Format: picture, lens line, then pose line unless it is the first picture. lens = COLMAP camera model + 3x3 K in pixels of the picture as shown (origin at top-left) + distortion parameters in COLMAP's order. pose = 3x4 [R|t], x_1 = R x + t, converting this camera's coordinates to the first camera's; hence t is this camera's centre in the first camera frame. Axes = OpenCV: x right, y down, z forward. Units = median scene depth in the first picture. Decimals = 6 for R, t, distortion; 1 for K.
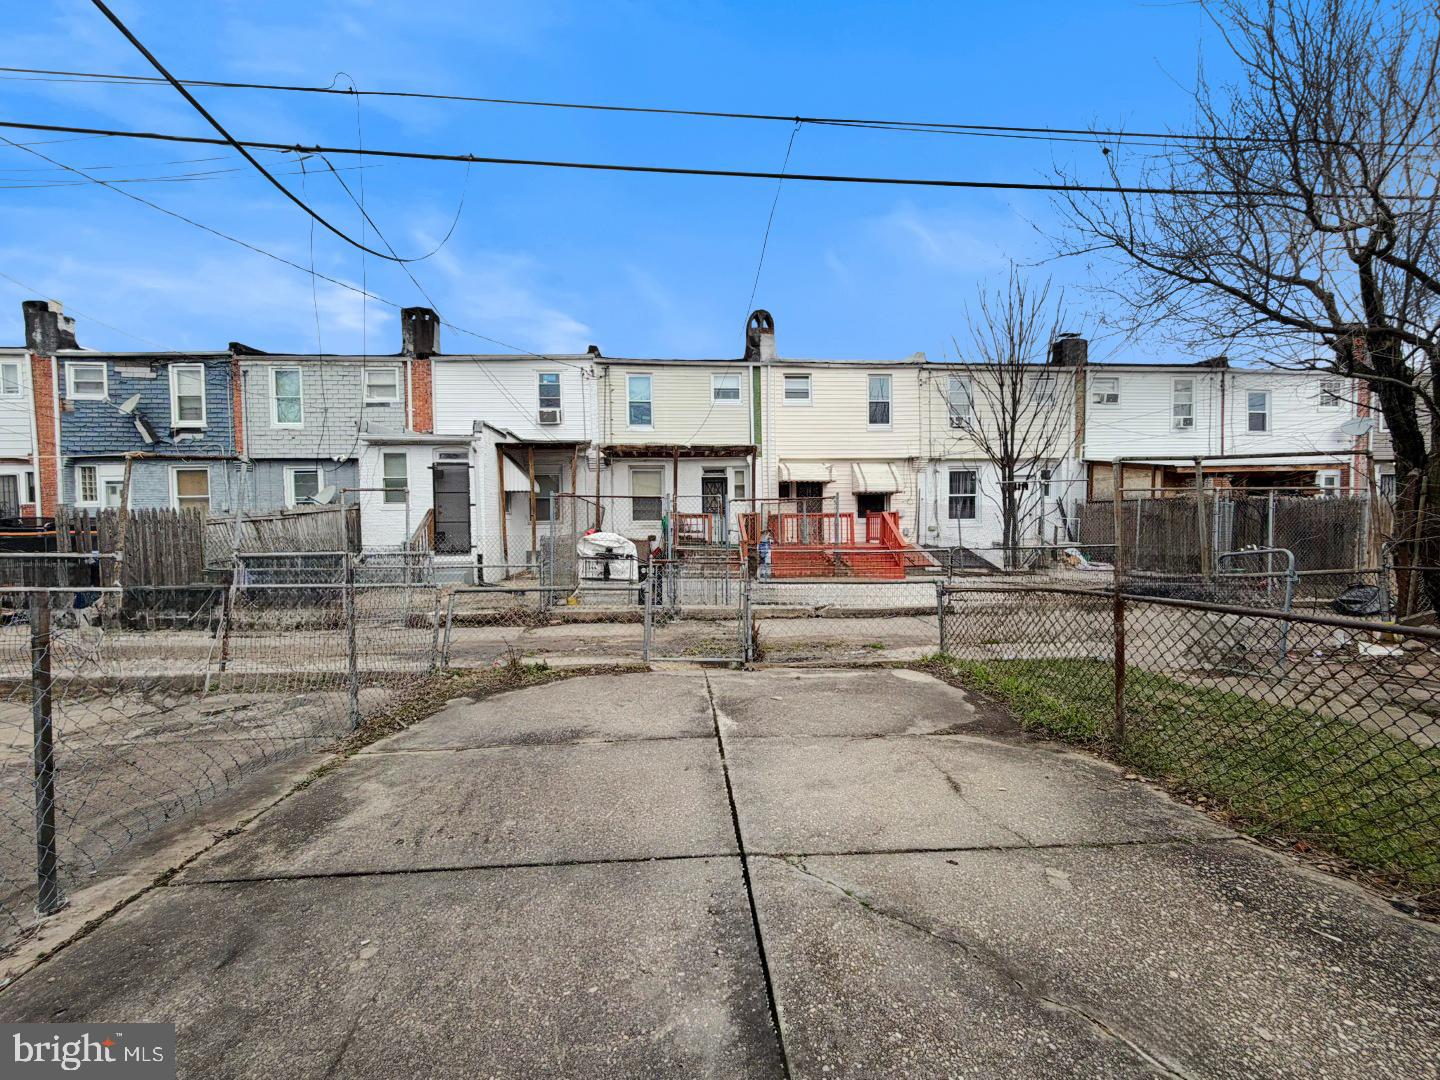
lens RADIAL K [[586.6, 0, 714.3], [0, 586.6, 544.0], [0, 0, 1]] dist [0.000277, -0.000511]
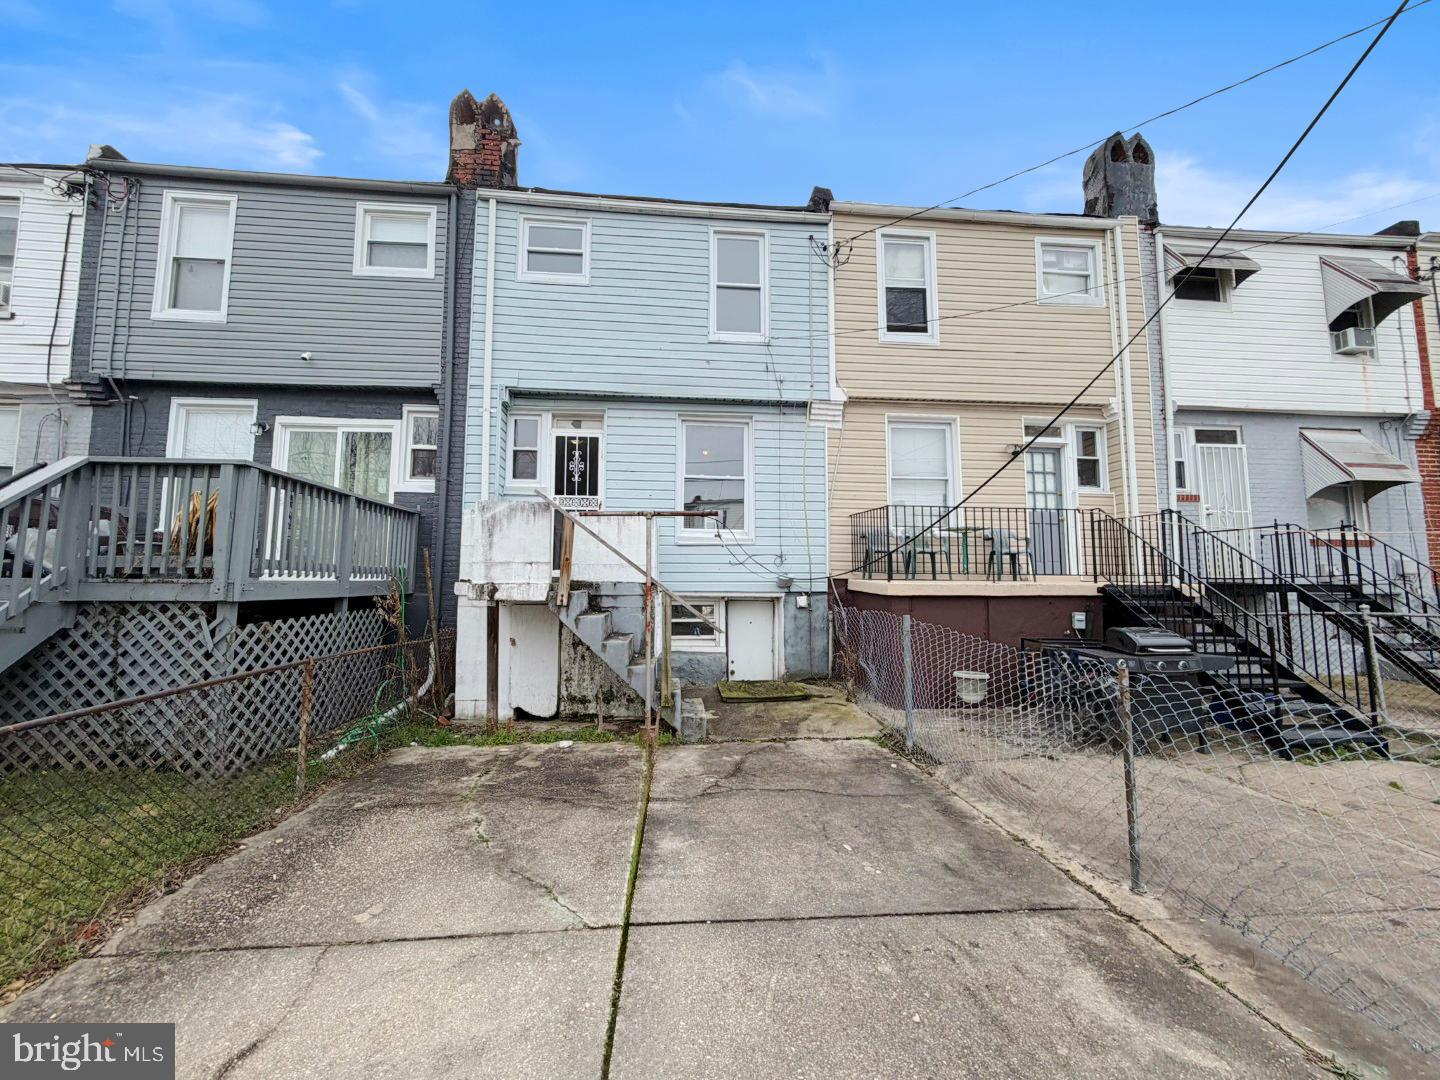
lens RADIAL K [[586.6, 0, 714.3], [0, 586.6, 544.0], [0, 0, 1]] dist [0.000277, -0.000511]
pose [[-0.999903, 0.007187, -0.011927, -0.108627], [0.007776, 0.998712, -0.050131, -0.117584], [0.011551, -0.050218, -0.998671, 2.174185]]
